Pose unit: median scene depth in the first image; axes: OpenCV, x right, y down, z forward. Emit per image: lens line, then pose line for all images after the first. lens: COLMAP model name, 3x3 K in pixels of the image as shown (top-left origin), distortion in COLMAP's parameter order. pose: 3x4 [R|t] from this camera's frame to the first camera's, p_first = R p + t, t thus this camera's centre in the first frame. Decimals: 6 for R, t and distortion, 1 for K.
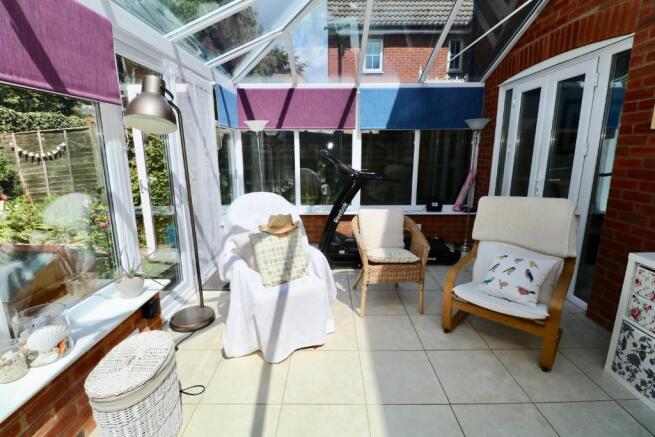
lens RADIAL K [[304.6, 0, 326.9], [0, 304.6, 215.2], [0, 0, 1]] dist [-0.000760, -0.012209]
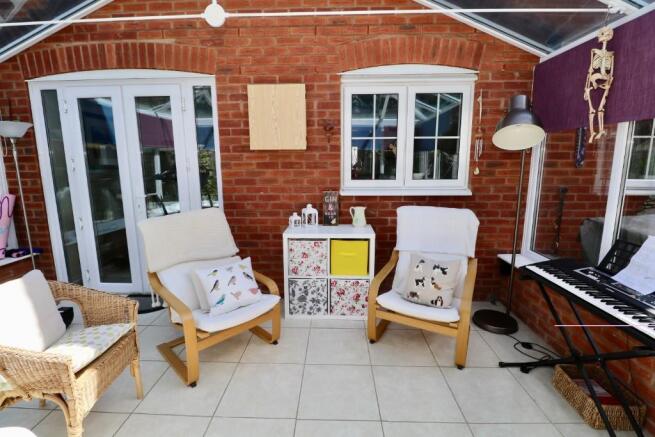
lens RADIAL K [[304.6, 0, 326.9], [0, 304.6, 215.2], [0, 0, 1]] dist [-0.000760, -0.012209]
pose [[0.022975, -0.164542, 0.986103, -0.374287], [0.208844, 0.965391, 0.156220, -0.126600], [-0.977679, 0.202353, 0.056543, 0.571344]]
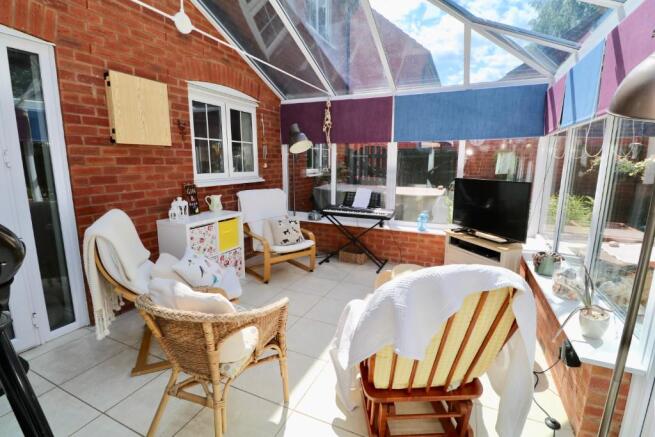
lens RADIAL K [[304.6, 0, 326.9], [0, 304.6, 215.2], [0, 0, 1]] dist [-0.000760, -0.012209]
pose [[-0.913064, -0.070707, 0.401641, -0.263851], [0.082264, 0.932677, 0.351207, -0.354431], [-0.399434, 0.353715, -0.845777, 1.708912]]
